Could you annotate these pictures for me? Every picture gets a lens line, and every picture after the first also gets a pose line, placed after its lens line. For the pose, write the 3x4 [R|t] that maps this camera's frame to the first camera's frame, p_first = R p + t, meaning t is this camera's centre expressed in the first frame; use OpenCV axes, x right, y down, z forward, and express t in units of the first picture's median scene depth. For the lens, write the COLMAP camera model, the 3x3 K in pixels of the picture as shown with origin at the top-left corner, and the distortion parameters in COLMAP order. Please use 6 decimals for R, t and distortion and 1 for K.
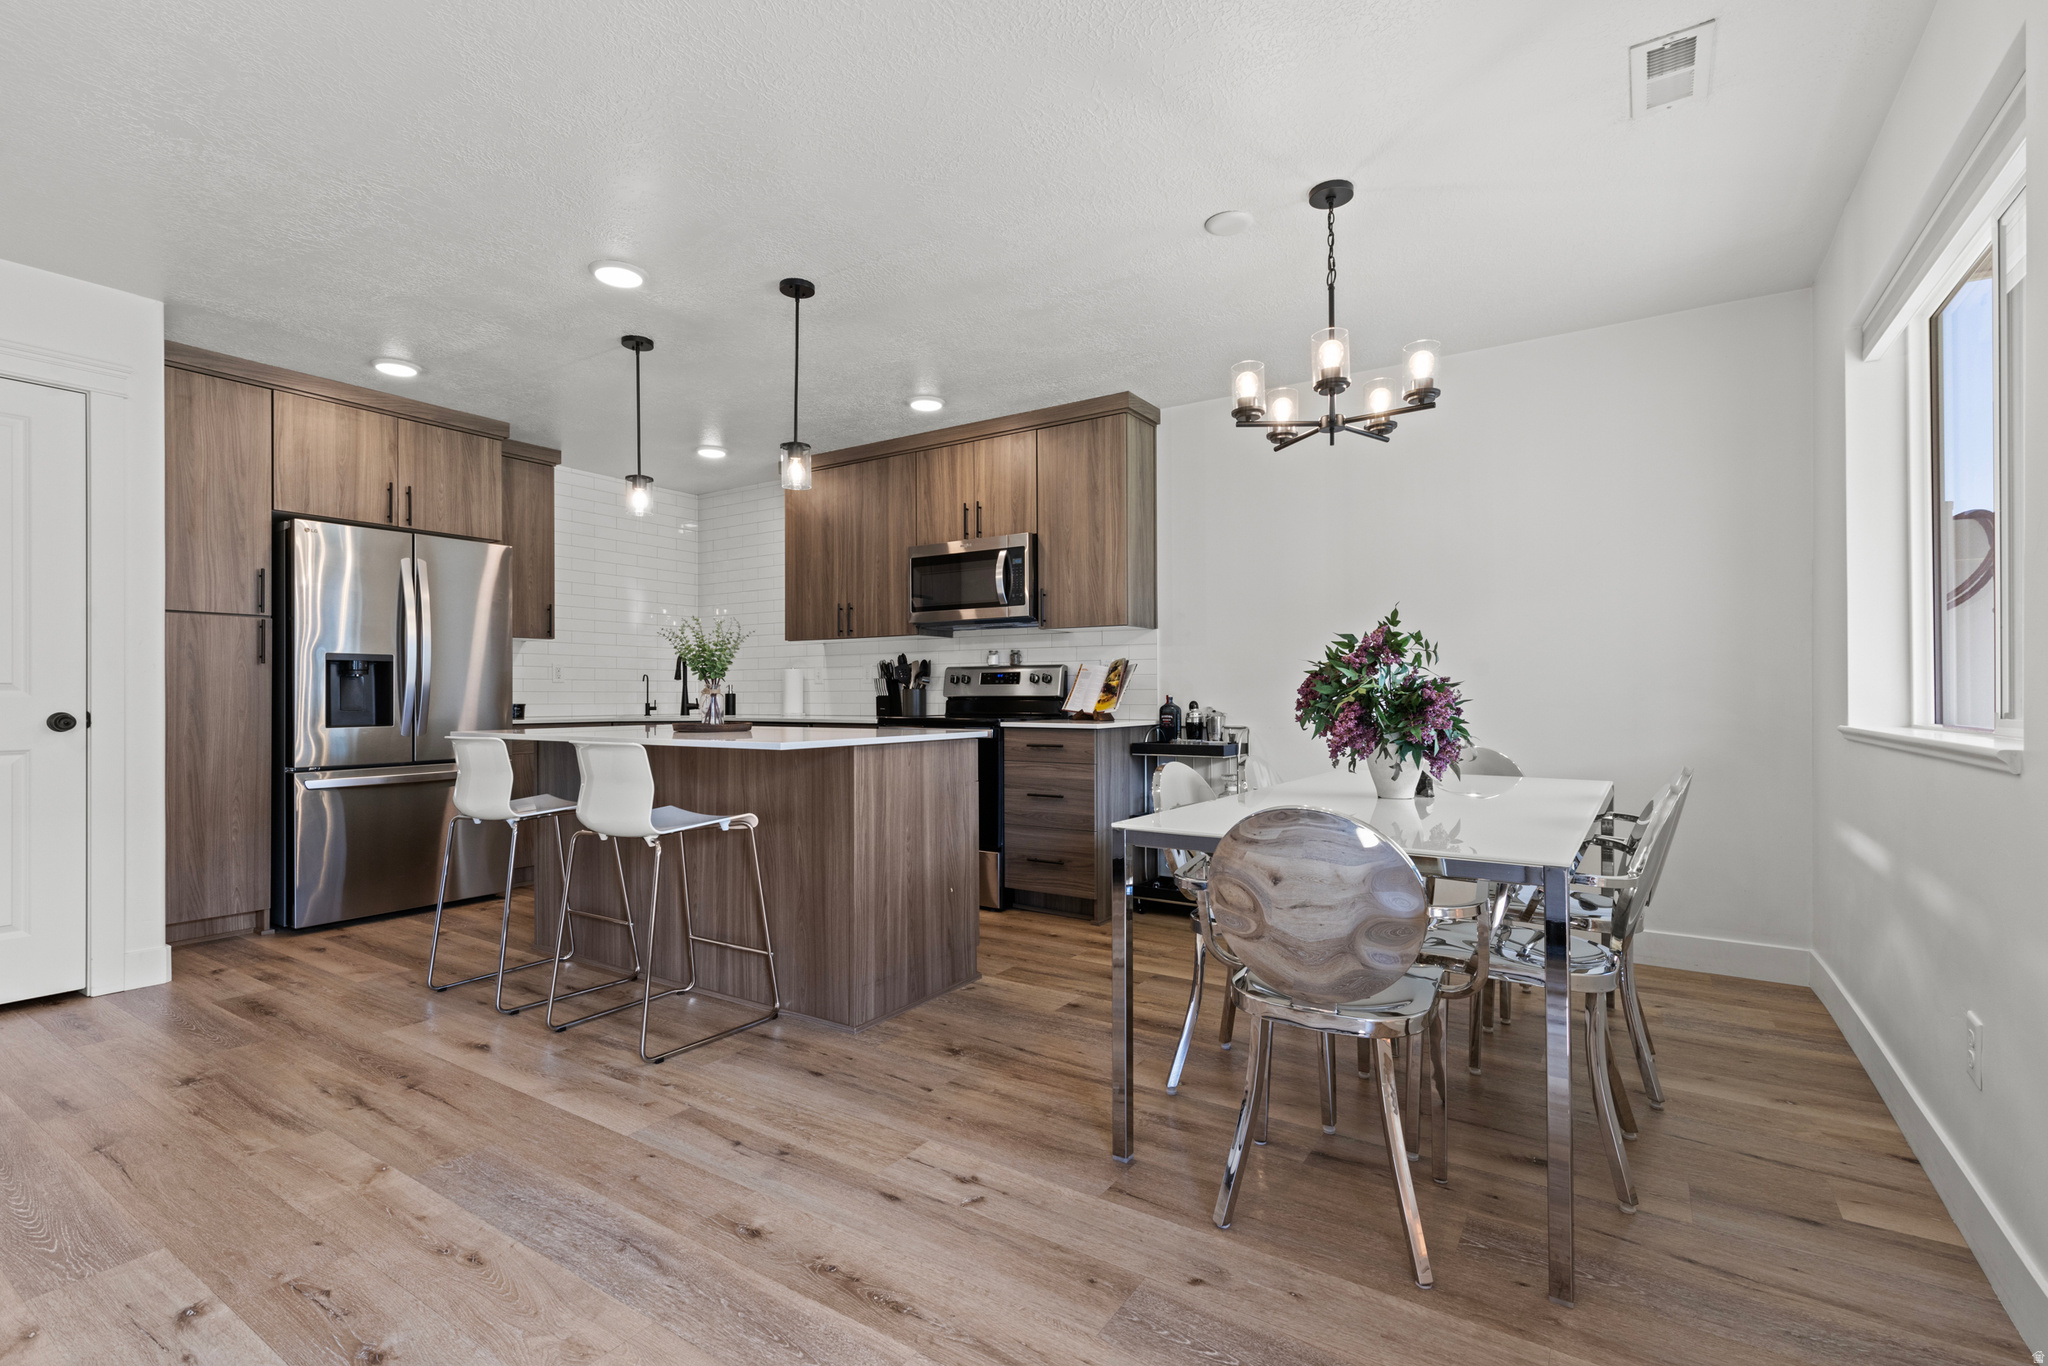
lens RADIAL K [[871.6, 0, 1120.8], [0, 871.6, 690.0], [0, 0, 1]] dist [0.001558, -0.000013]
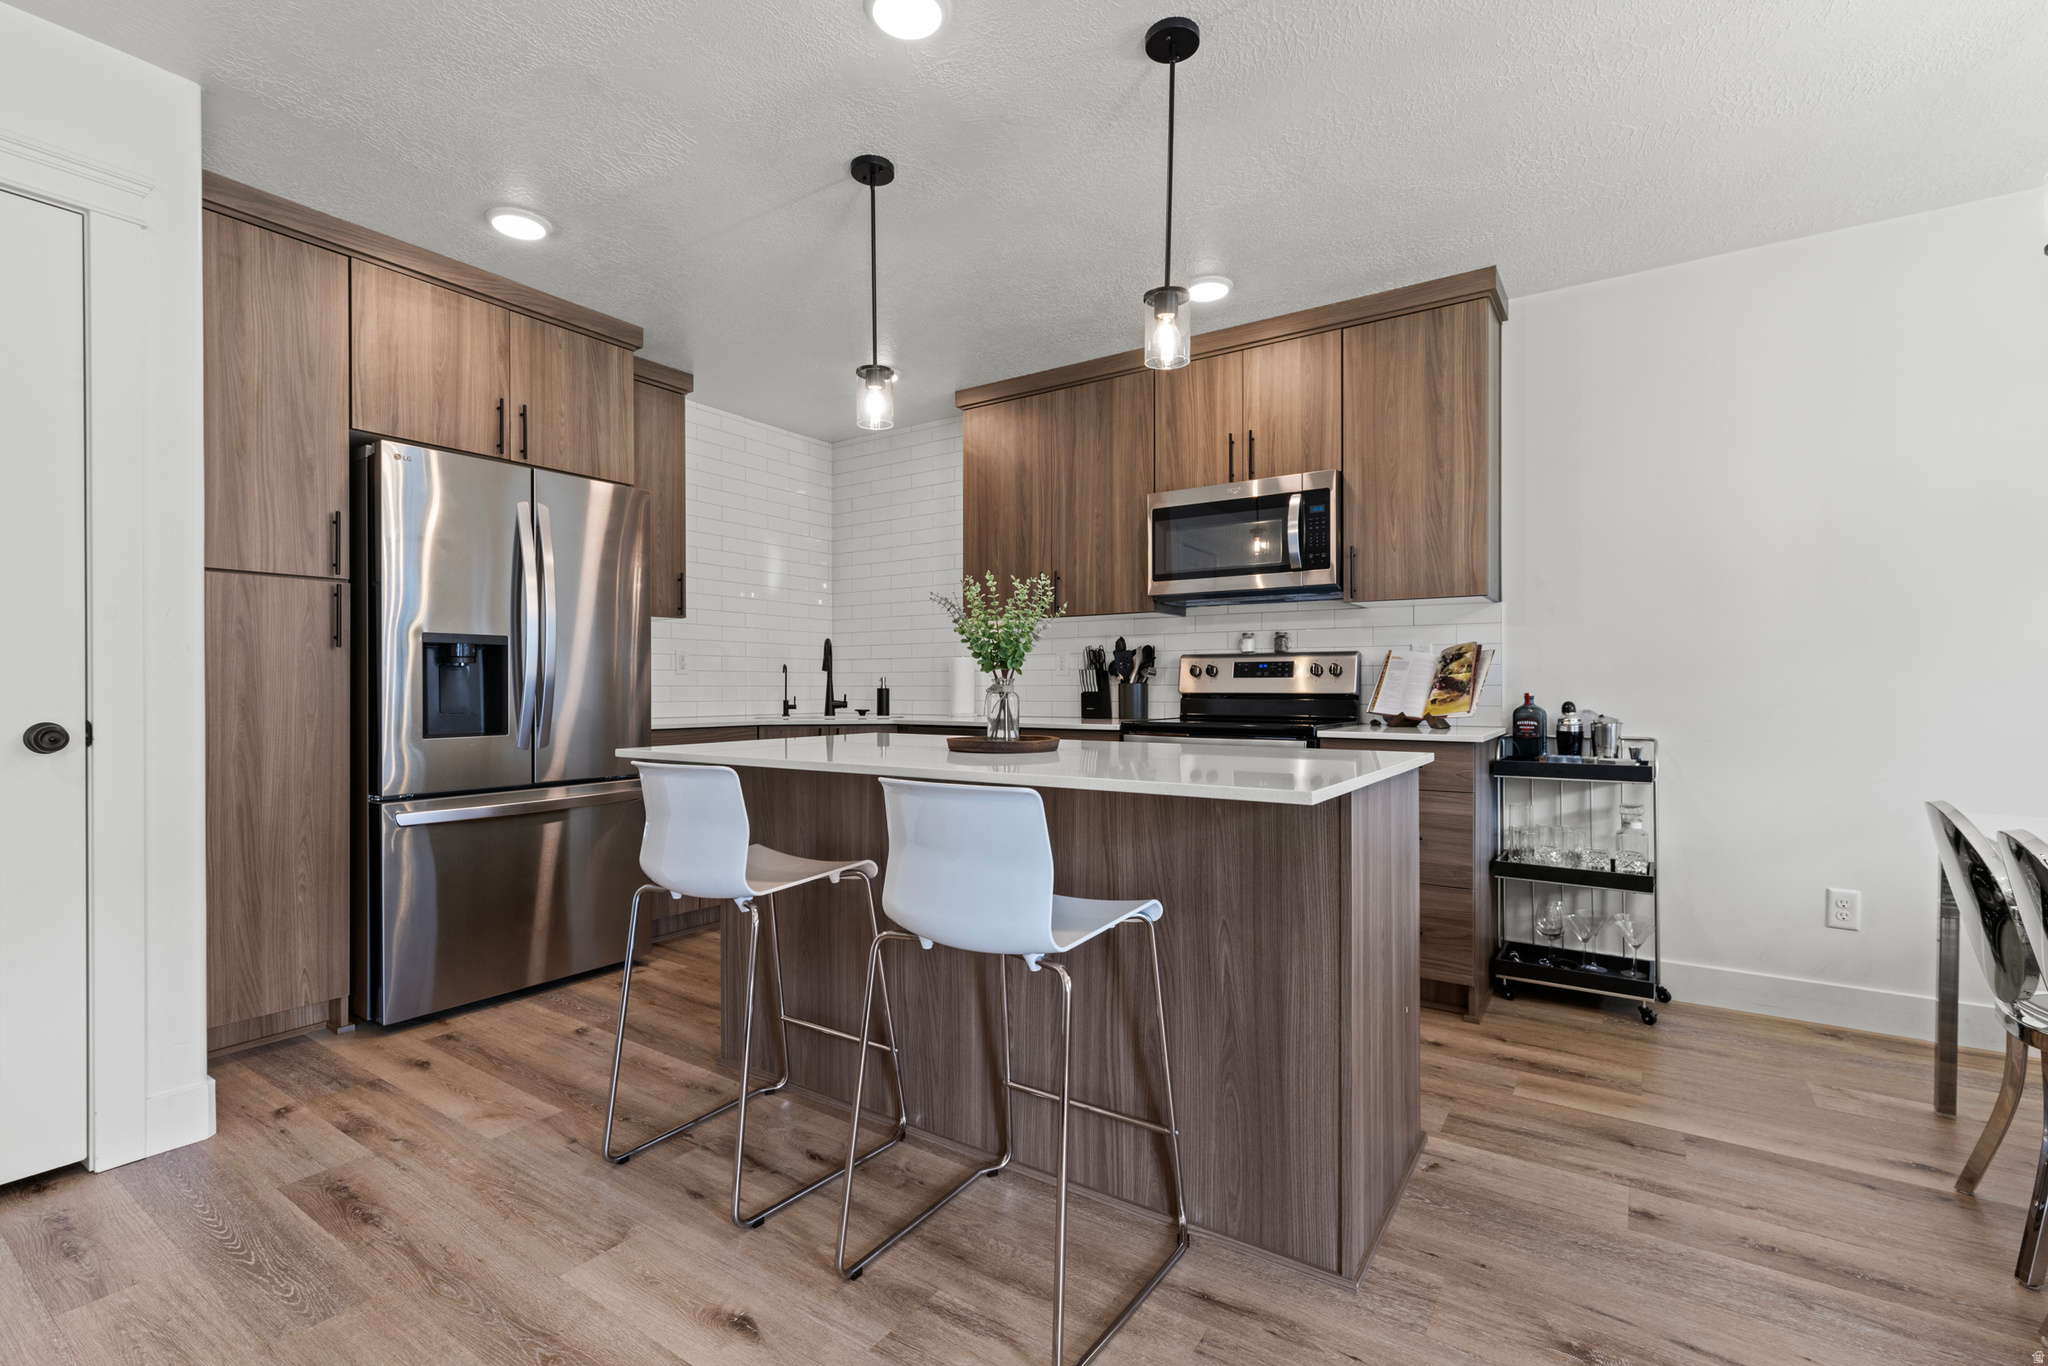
lens RADIAL K [[903.8, 0, 1111.2], [0, 903.8, 686.9], [0, 0, 1]] dist [0.002375, -0.000339]
pose [[0.998901, 0.002179, -0.046813, -0.262128], [-0.001918, 0.999982, 0.005627, -0.003059], [0.046825, -0.005531, 0.998888, 0.241219]]
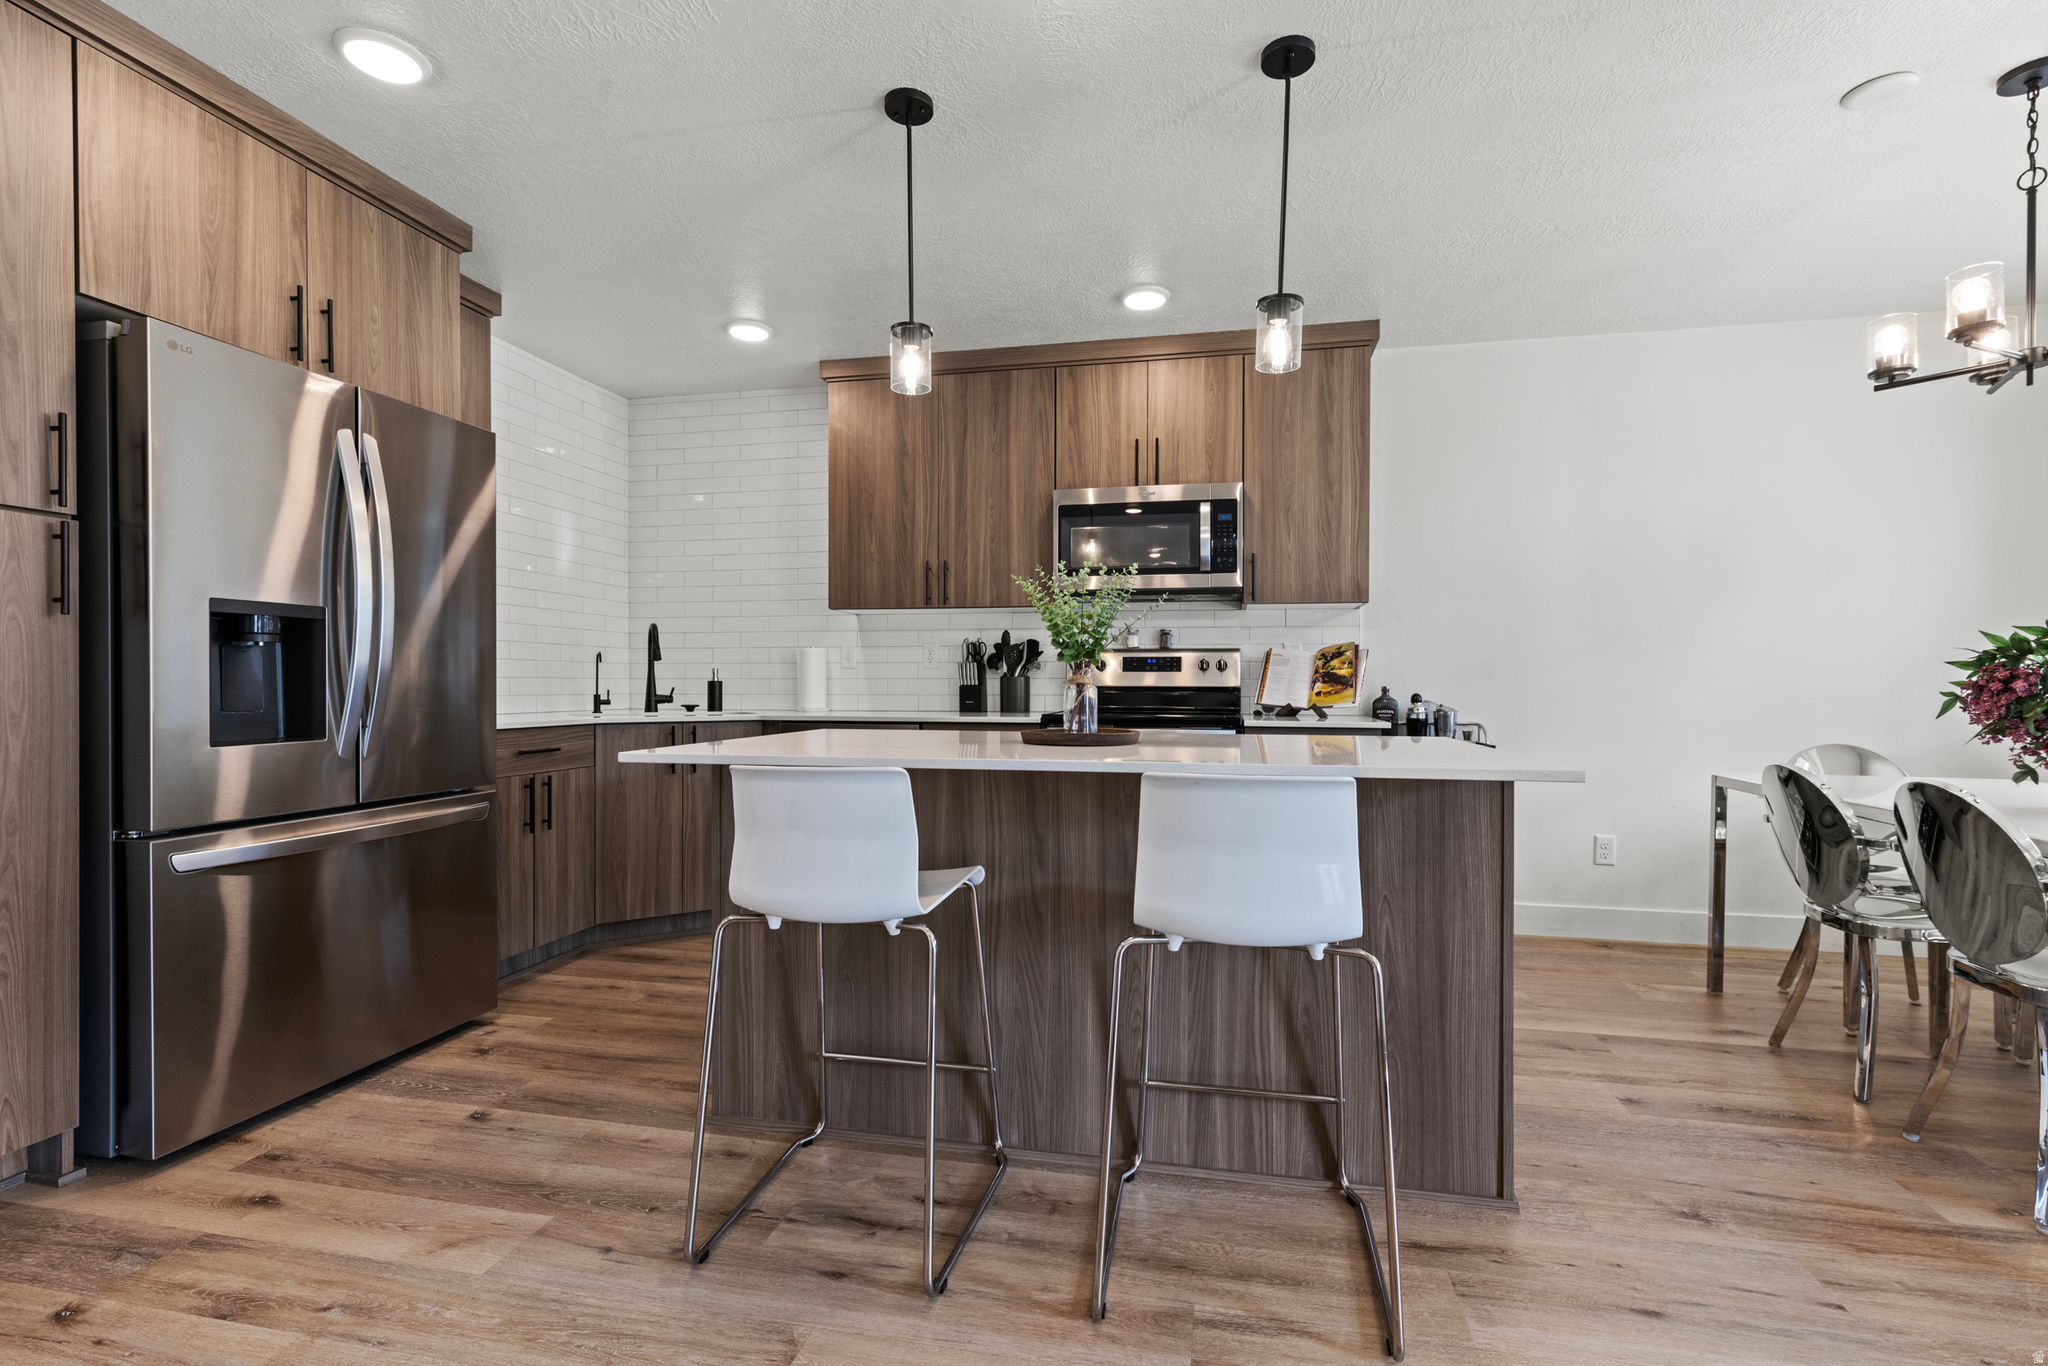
lens RADIAL K [[862.0, 0, 1080.4], [0, 862.0, 688.2], [0, 0, 1]] dist [0.003379, 0.000071]
pose [[0.945606, 0.003561, 0.325294, -0.512371], [-0.007154, 0.999926, 0.009850, 0.001143], [-0.325235, -0.011641, 0.945561, 0.305570]]
